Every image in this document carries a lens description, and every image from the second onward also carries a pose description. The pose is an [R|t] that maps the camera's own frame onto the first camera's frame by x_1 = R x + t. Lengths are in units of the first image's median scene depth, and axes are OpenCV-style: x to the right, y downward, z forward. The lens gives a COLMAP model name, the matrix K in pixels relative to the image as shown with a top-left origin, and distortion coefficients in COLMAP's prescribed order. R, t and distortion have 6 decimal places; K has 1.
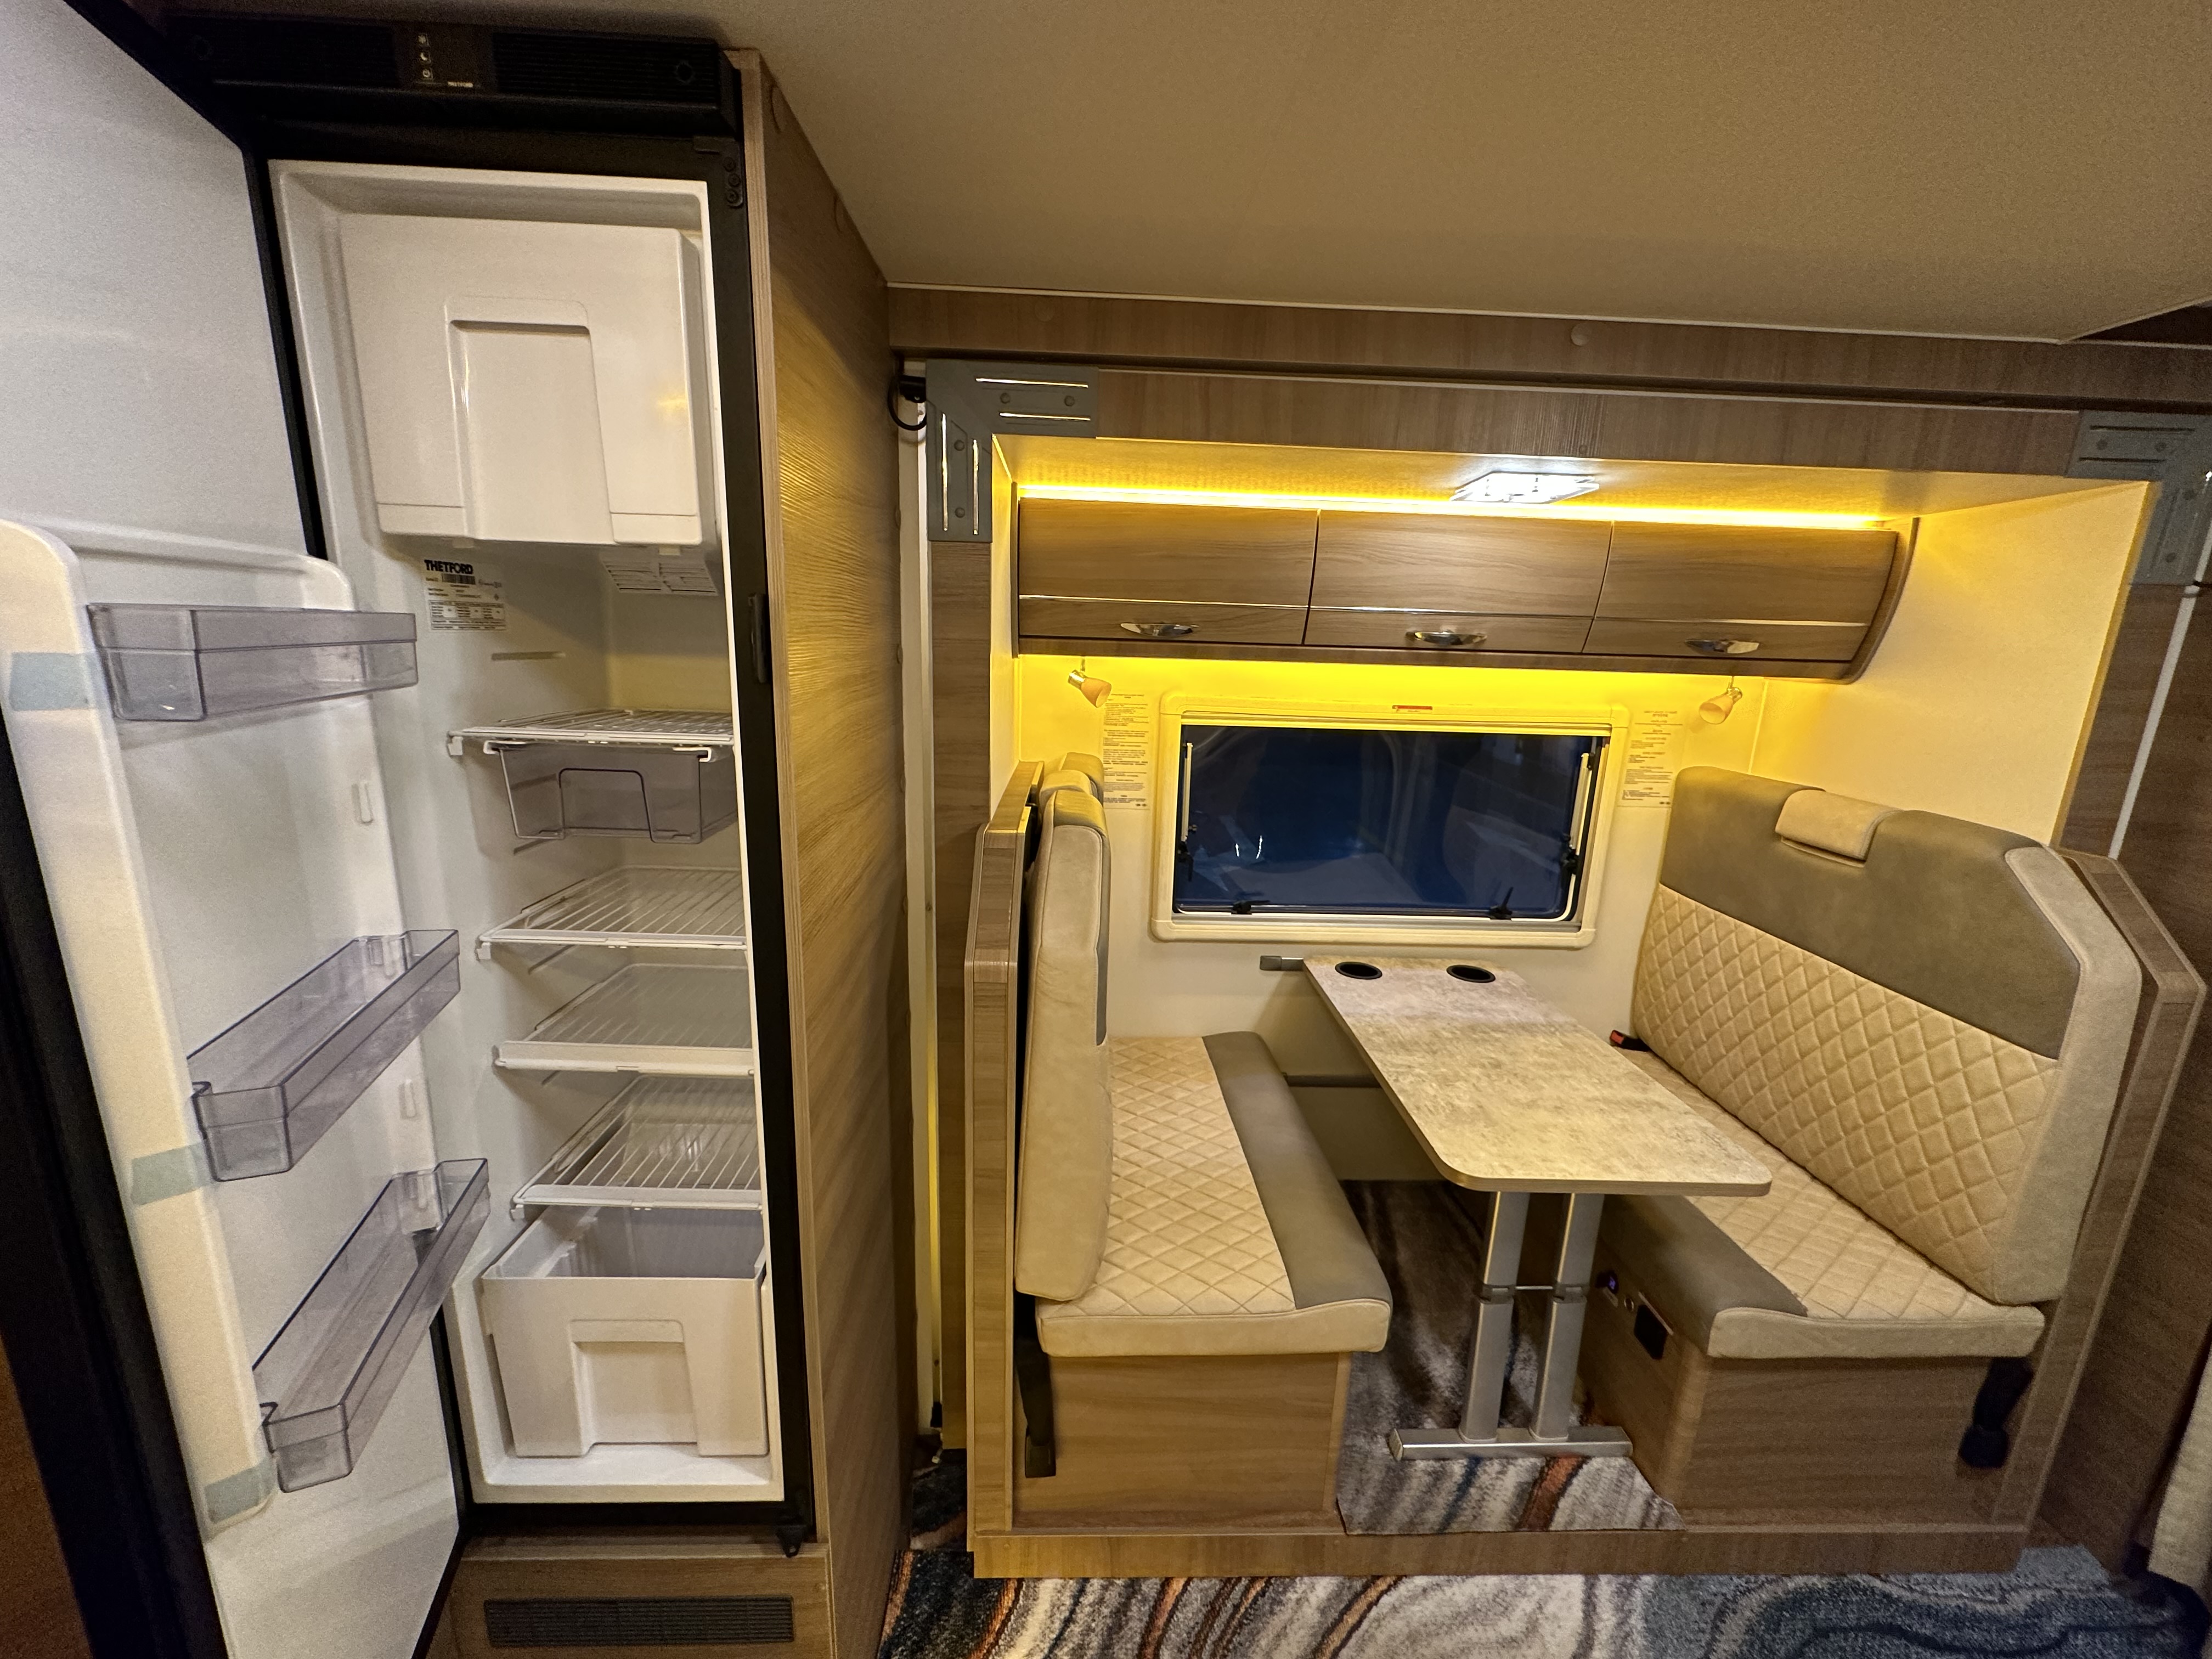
lens RADIAL K [[884.3, 0, 1108.8], [0, 884.3, 829.2], [0, 0, 1]] dist [-0.000456, -0.000001]
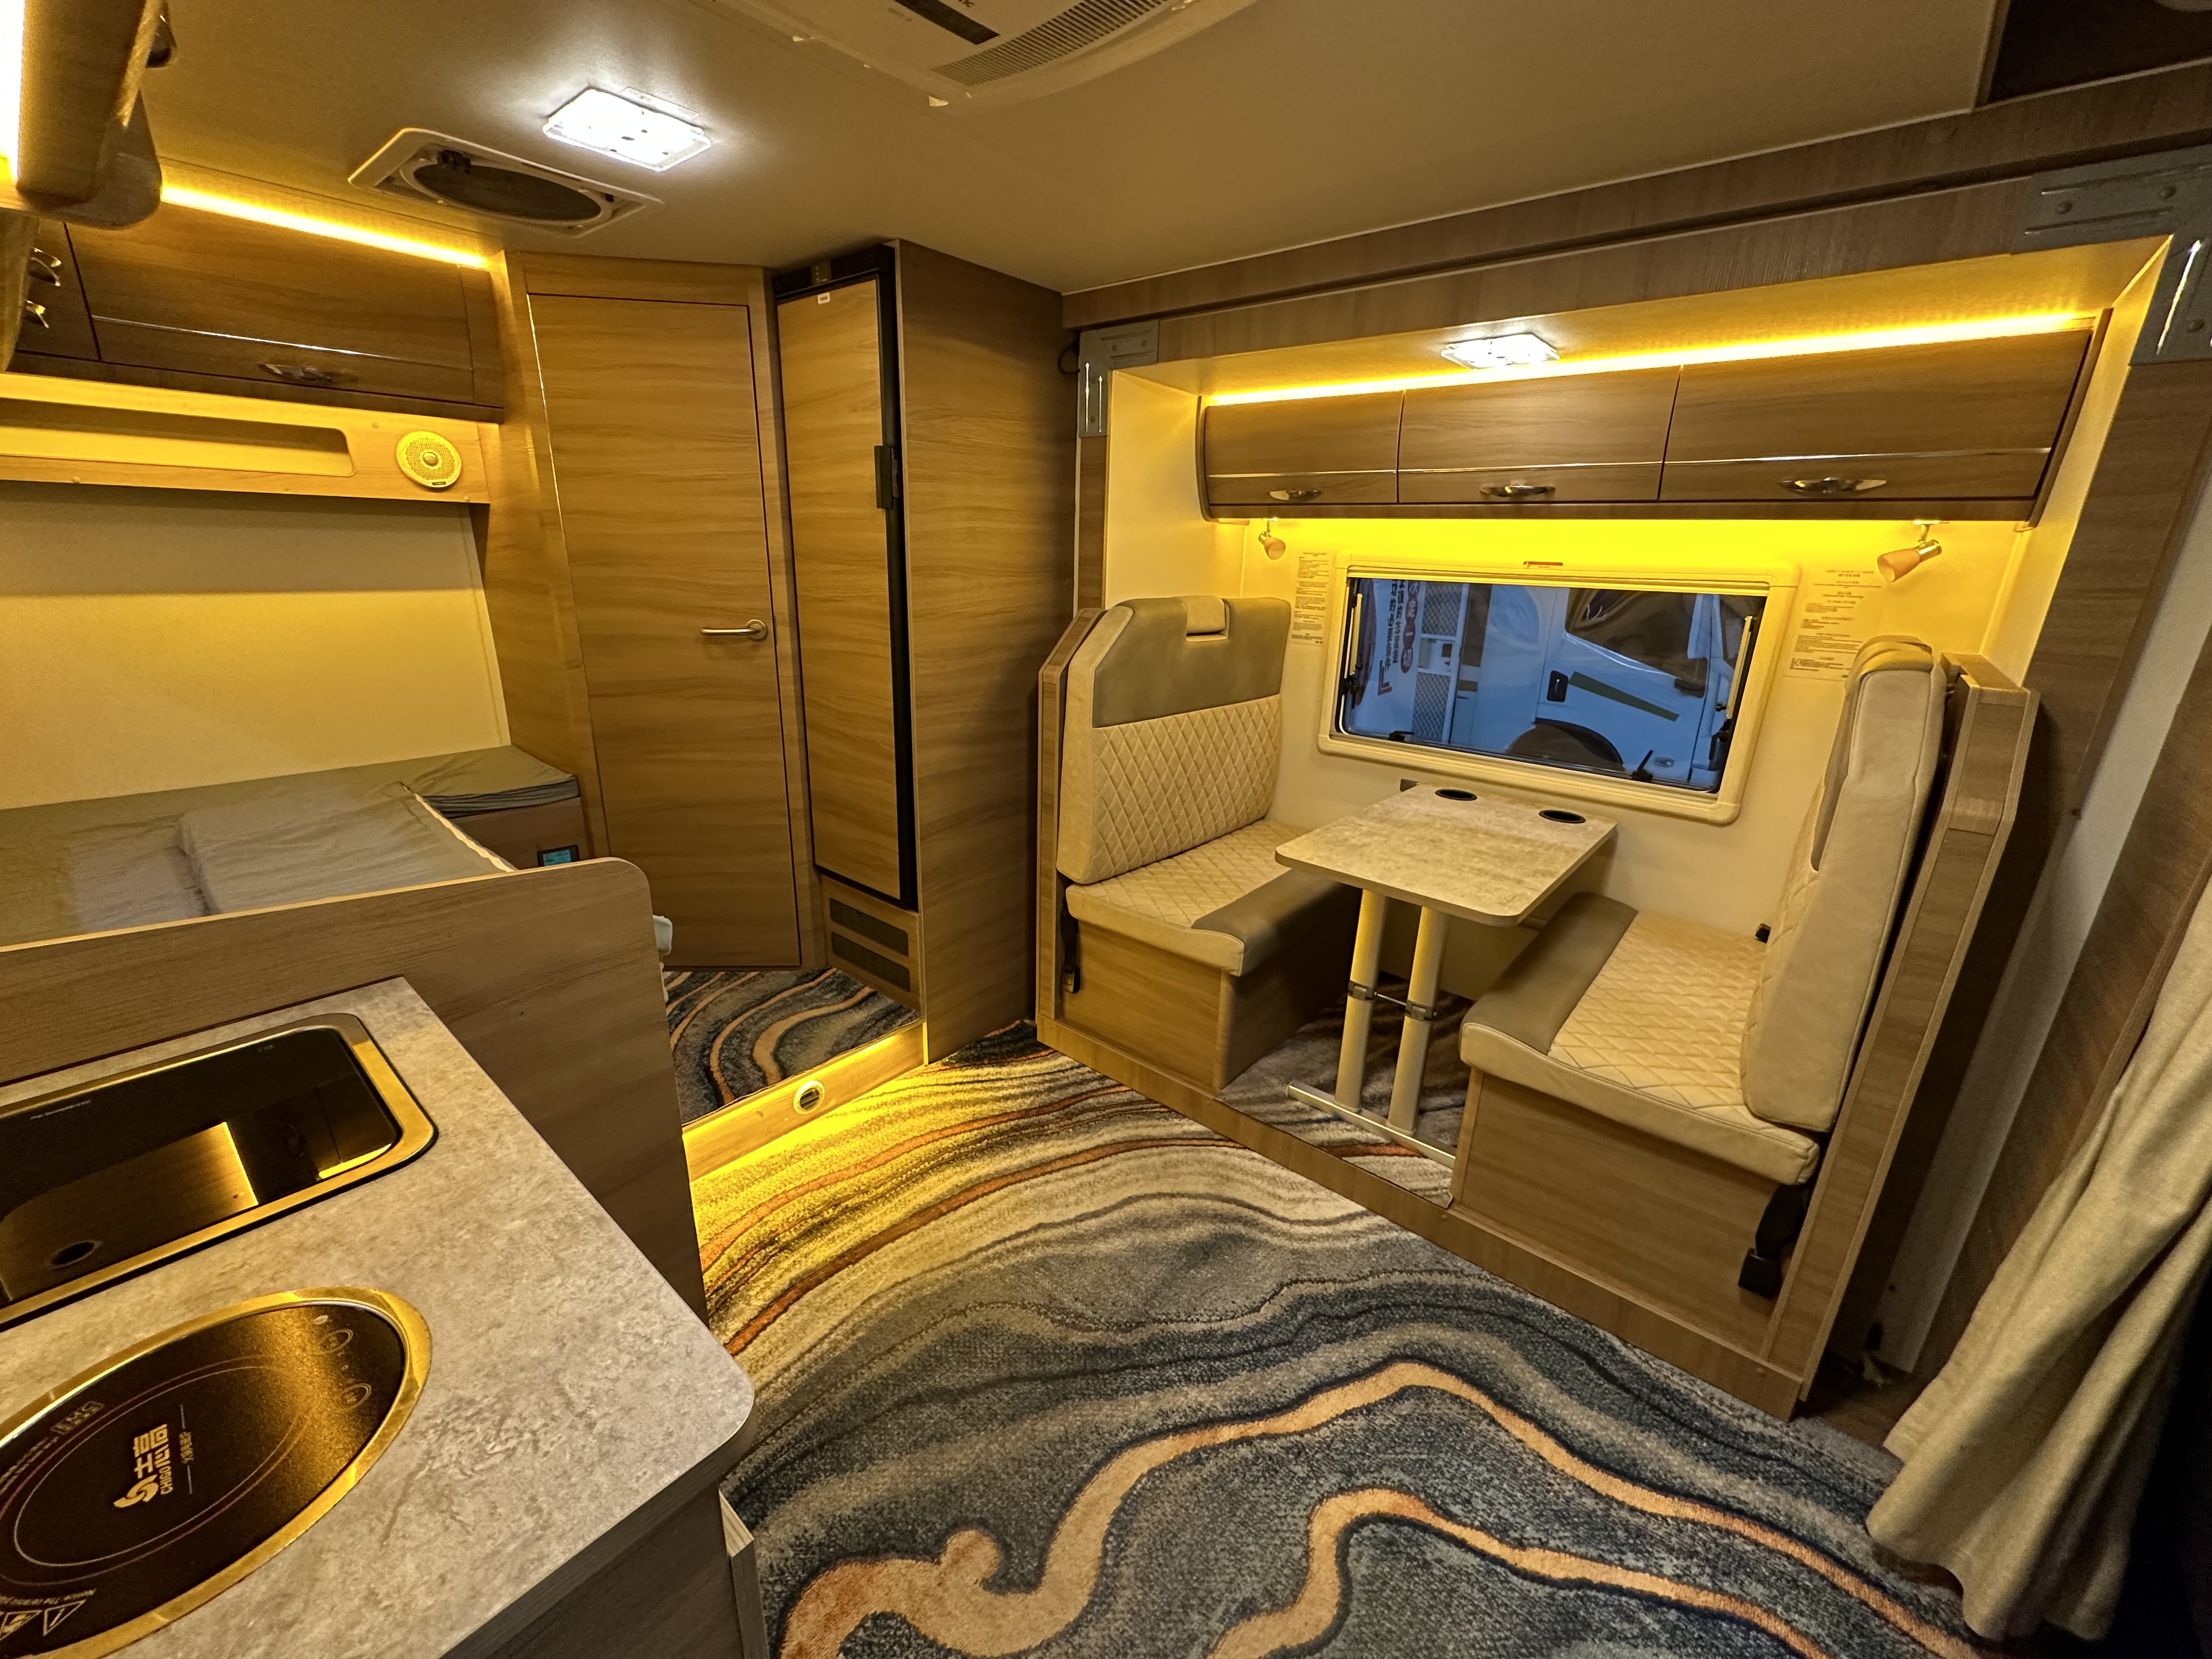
lens RADIAL K [[884.3, 0, 1108.8], [0, 884.3, 829.2], [0, 0, 1]] dist [-0.000456, -0.000001]
pose [[0.743970, 0.193548, -0.639569, 0.840308], [-0.154854, 0.981015, 0.116746, 0.168145], [0.650023, 0.012184, 0.759817, -0.217869]]
